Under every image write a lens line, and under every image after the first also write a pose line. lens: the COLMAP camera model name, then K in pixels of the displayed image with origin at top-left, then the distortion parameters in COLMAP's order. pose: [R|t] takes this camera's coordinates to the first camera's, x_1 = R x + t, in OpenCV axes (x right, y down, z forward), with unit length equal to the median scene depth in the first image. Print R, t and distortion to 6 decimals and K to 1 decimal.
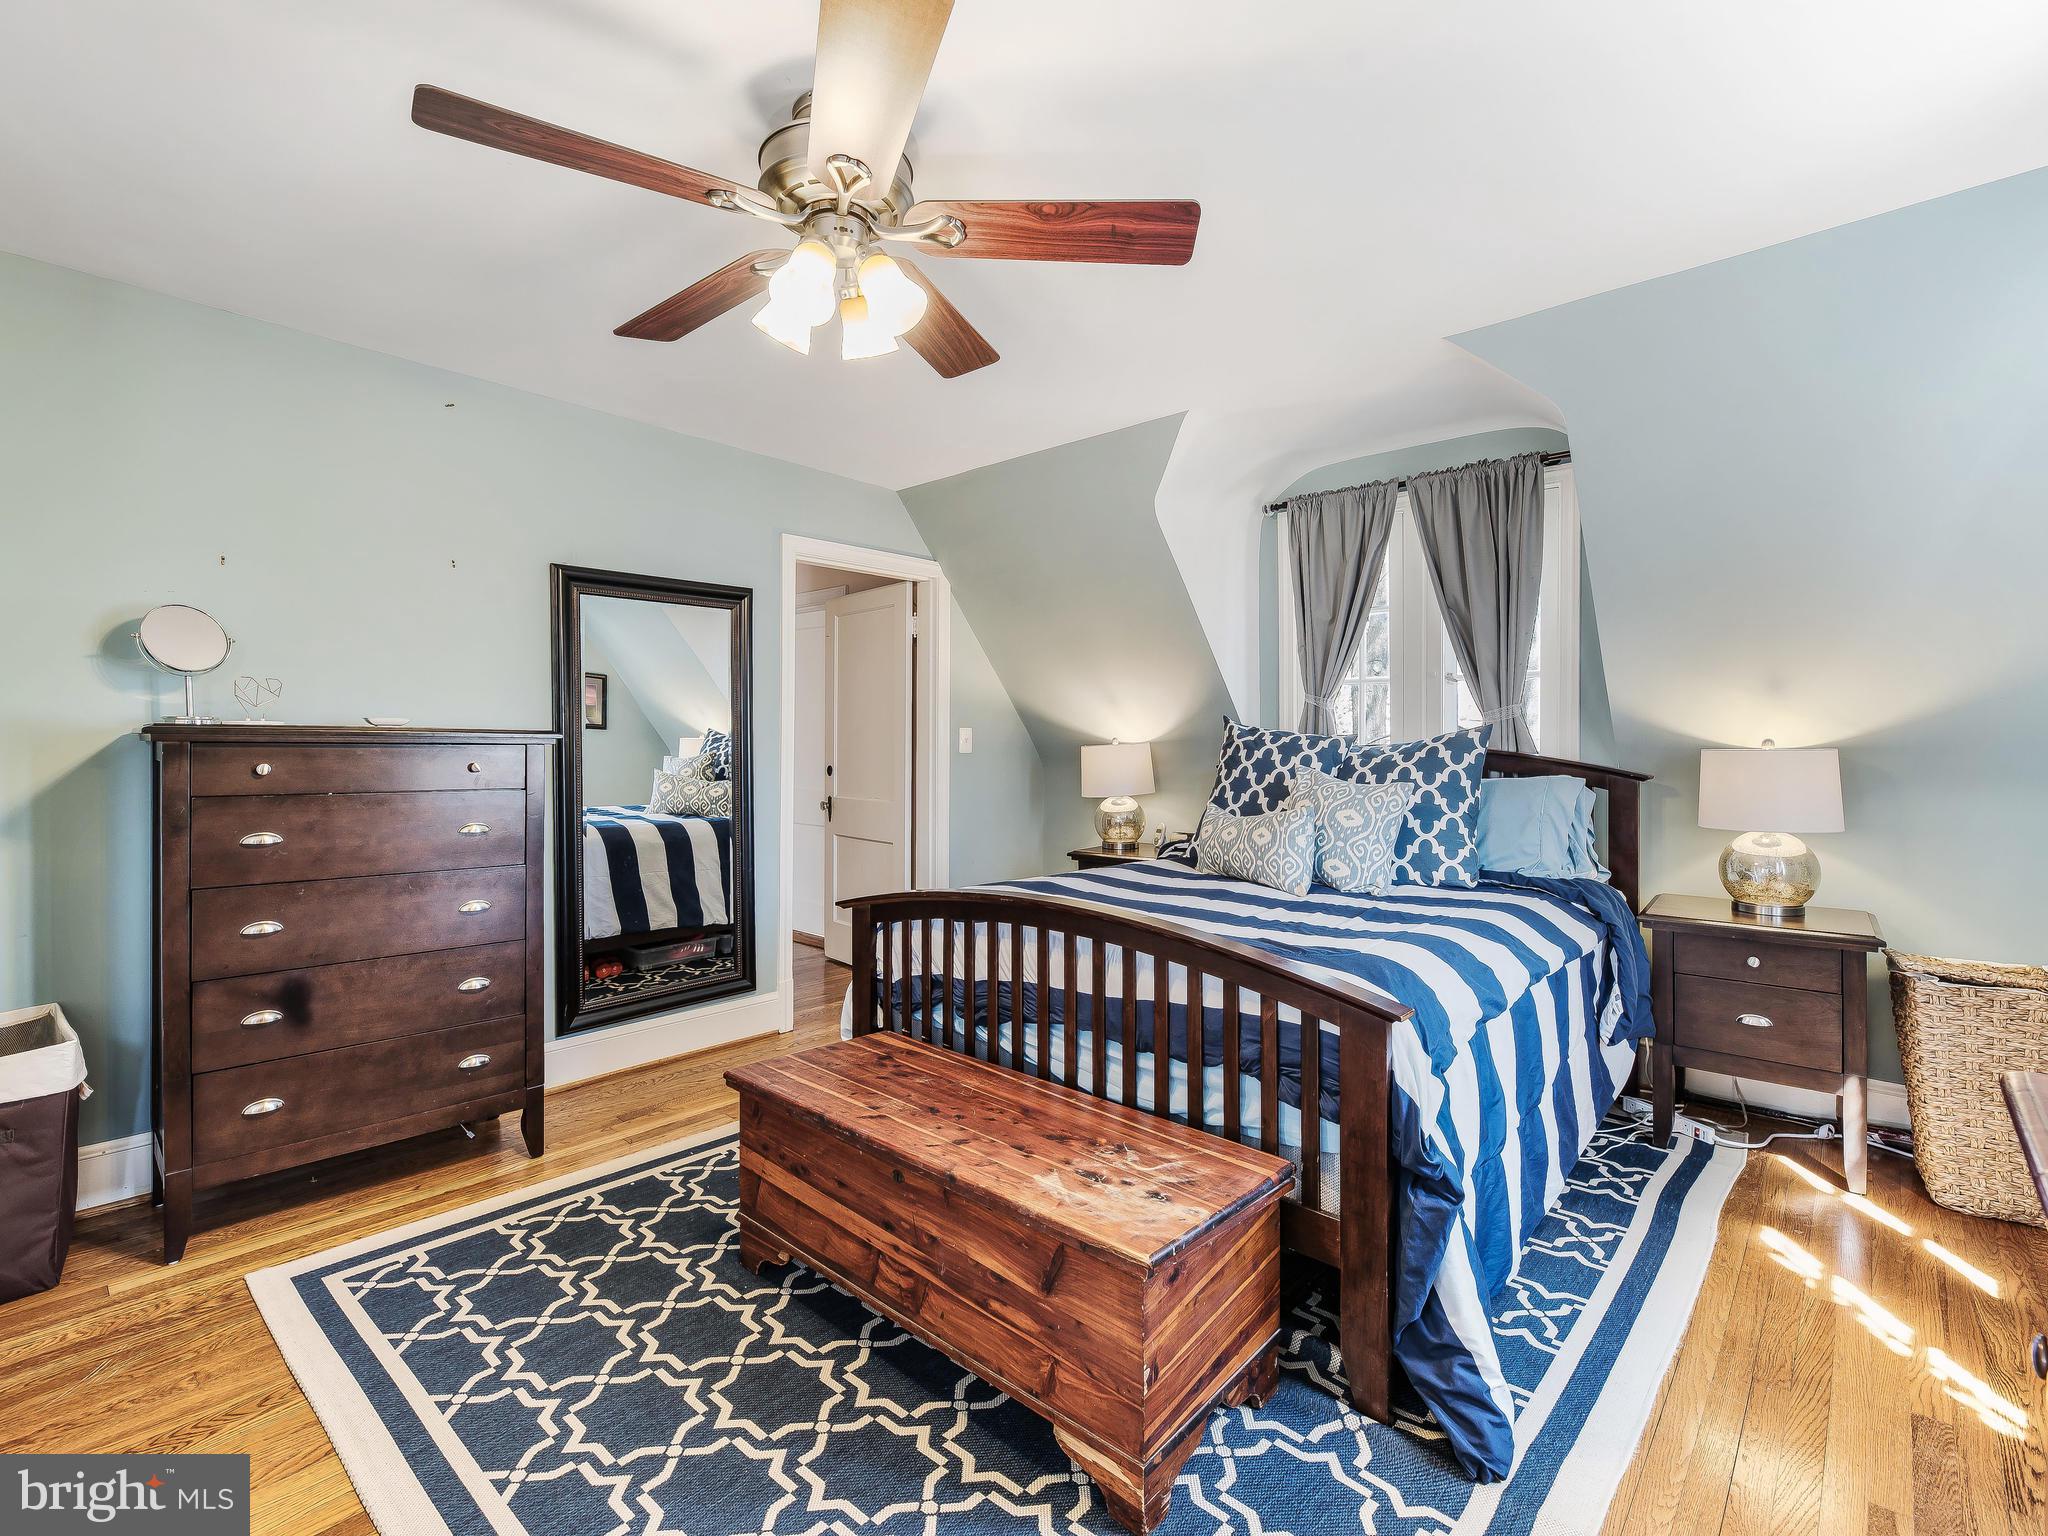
lens RADIAL K [[936.1, 0, 1024.5], [0, 936.1, 759.1], [0, 0, 1]] dist [0.002359, -0.004447]
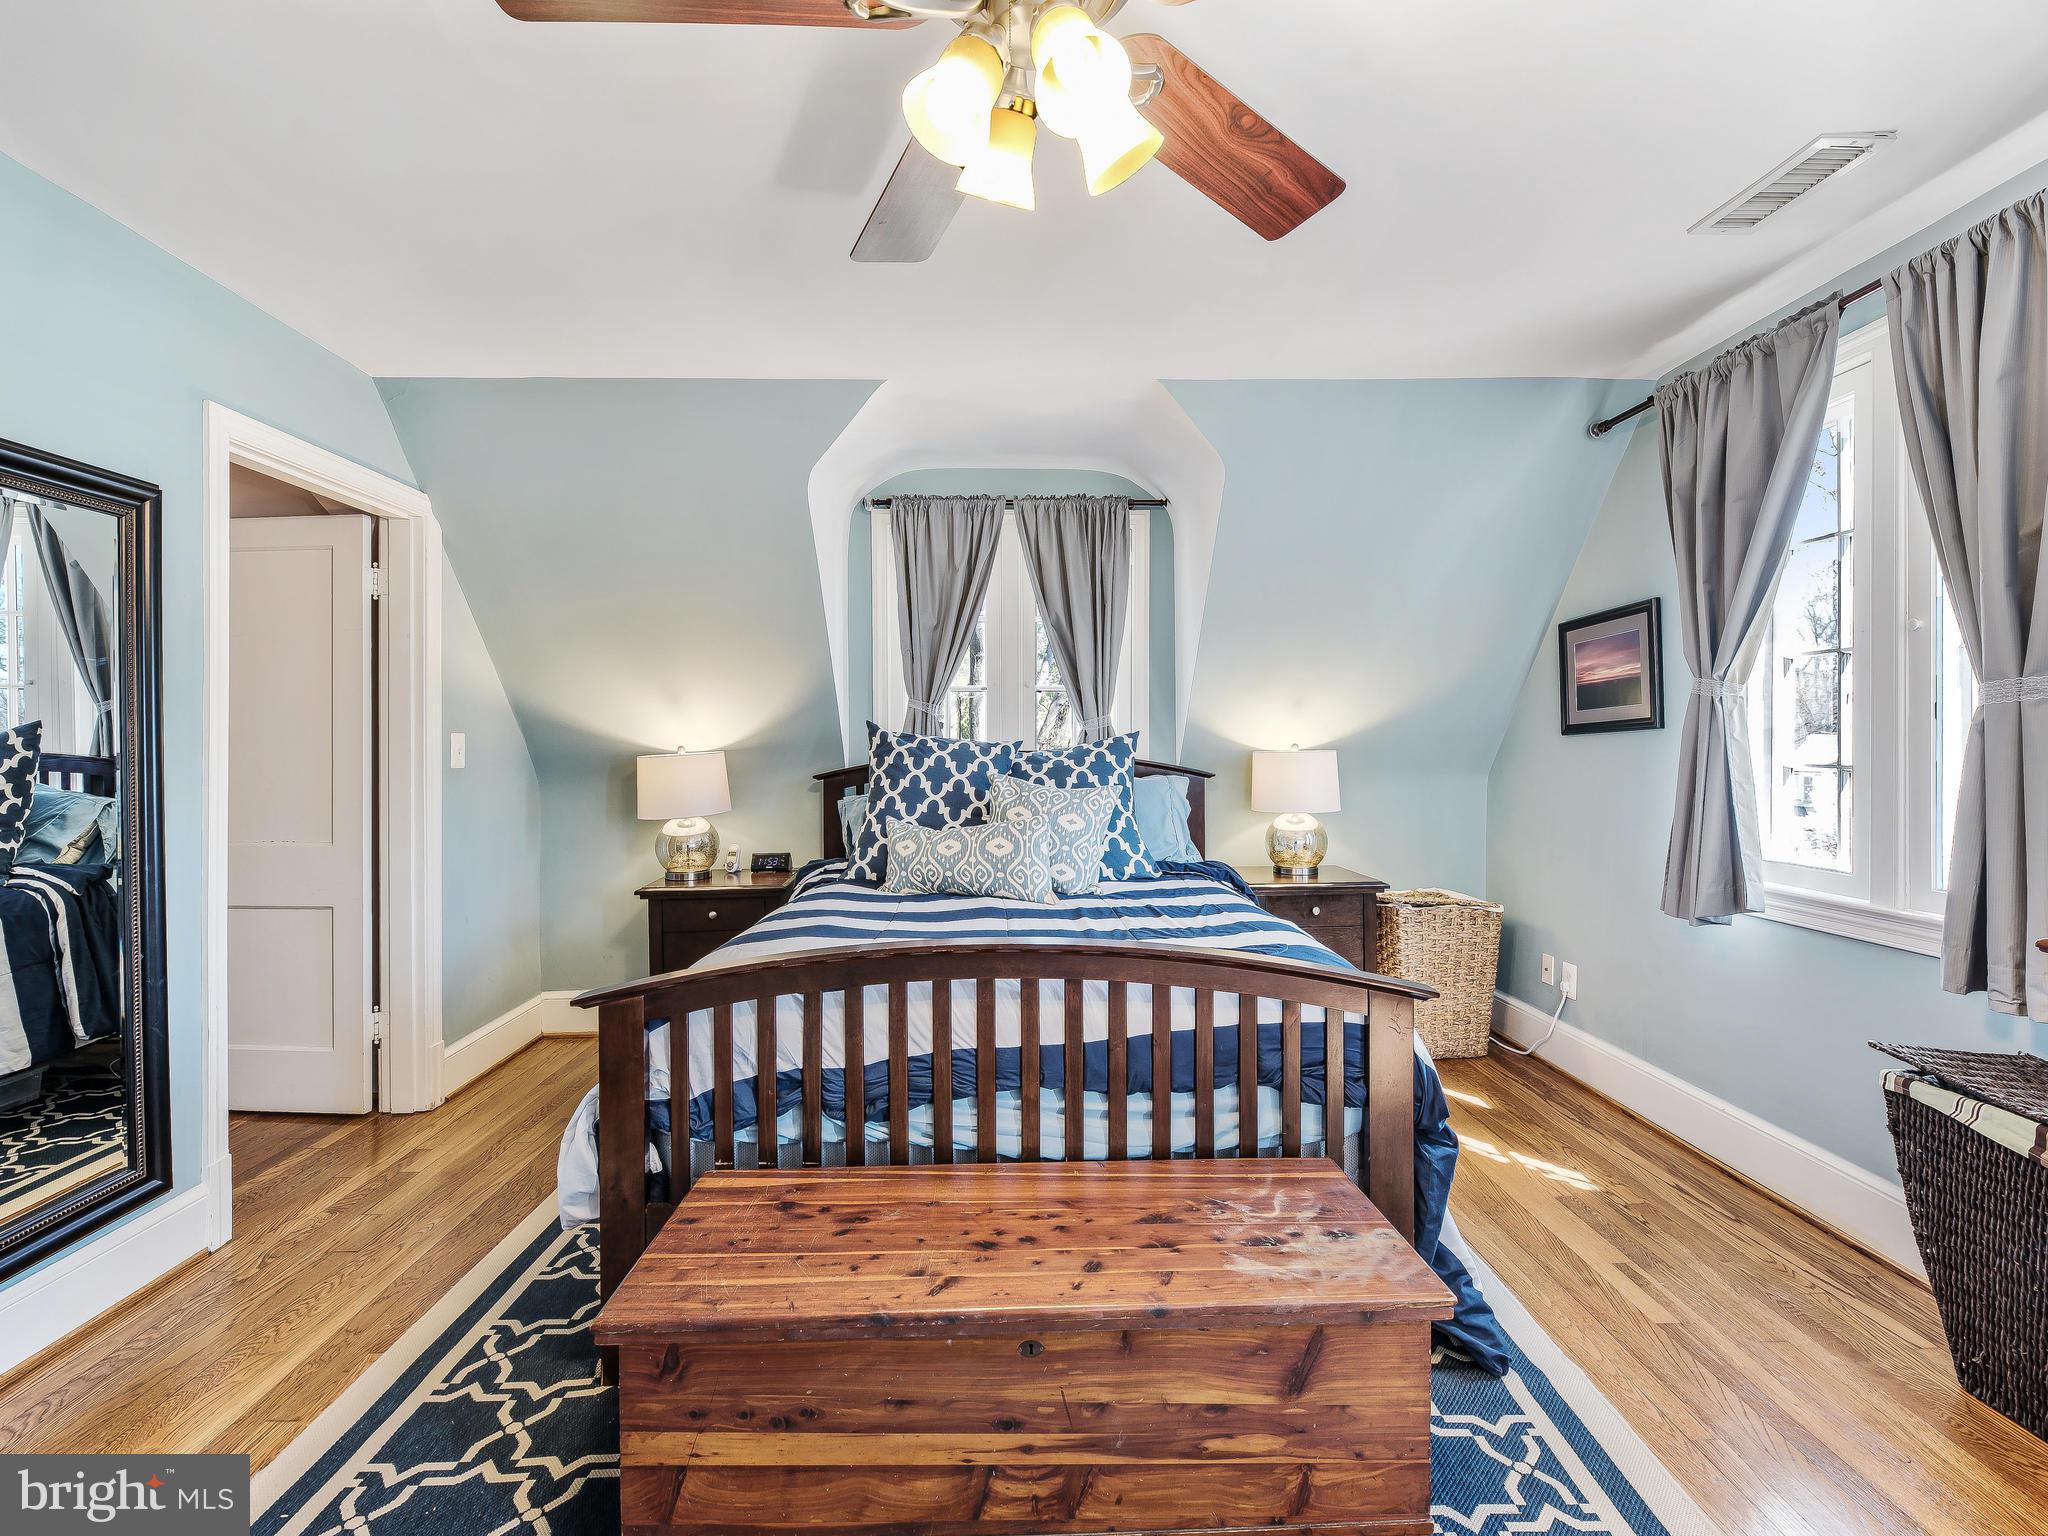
lens RADIAL K [[936.1, 0, 1024.5], [0, 936.1, 759.1], [0, 0, 1]] dist [0.002359, -0.004447]
pose [[0.719504, -0.015397, 0.694318, -0.412919], [0.021417, 0.999771, -0.000023, -0.007186], [-0.694158, 0.014887, 0.719668, 0.308266]]
